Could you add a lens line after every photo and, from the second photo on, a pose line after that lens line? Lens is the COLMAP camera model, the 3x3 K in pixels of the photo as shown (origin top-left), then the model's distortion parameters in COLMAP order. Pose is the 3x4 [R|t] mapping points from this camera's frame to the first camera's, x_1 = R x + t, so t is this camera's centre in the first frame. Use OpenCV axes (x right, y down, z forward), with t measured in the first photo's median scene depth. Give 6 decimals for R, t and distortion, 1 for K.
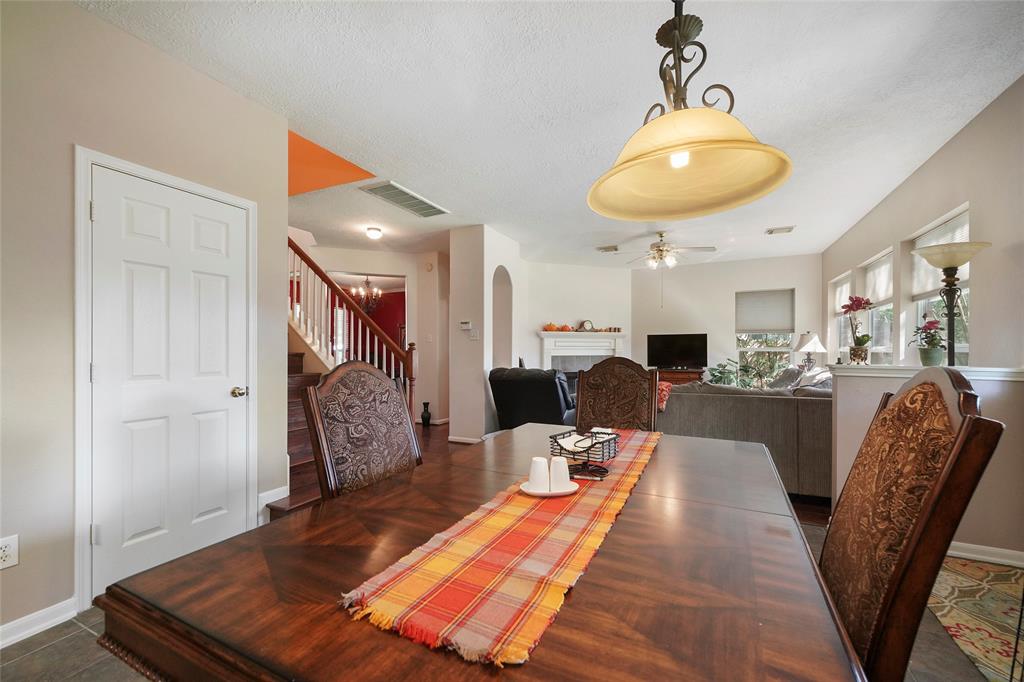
lens RADIAL K [[411.2, 0, 514.6], [0, 411.2, 357.6], [0, 0, 1]] dist [-0.001225, -0.000329]
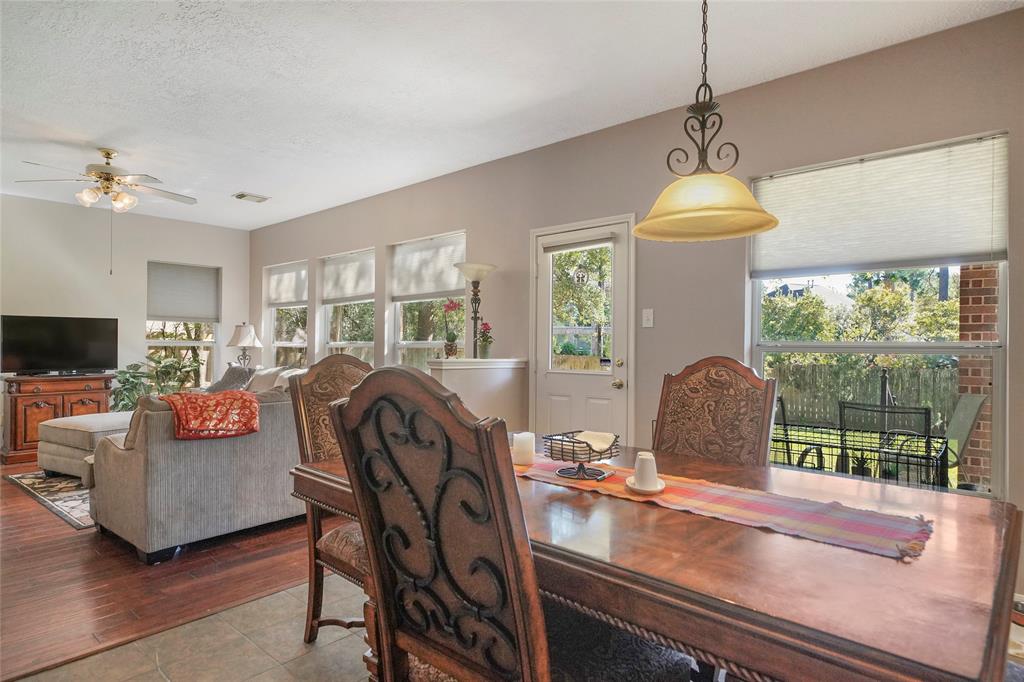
lens RADIAL K [[556.8, 0, 518.8], [0, 556.8, 343.1], [0, 0, 1]] dist [-0.006536, -0.001518]
pose [[0.257144, 0.008072, 0.966339, -0.247407], [0.011141, 0.999874, -0.011317, -0.002381], [-0.966309, 0.013676, 0.257022, 0.180691]]
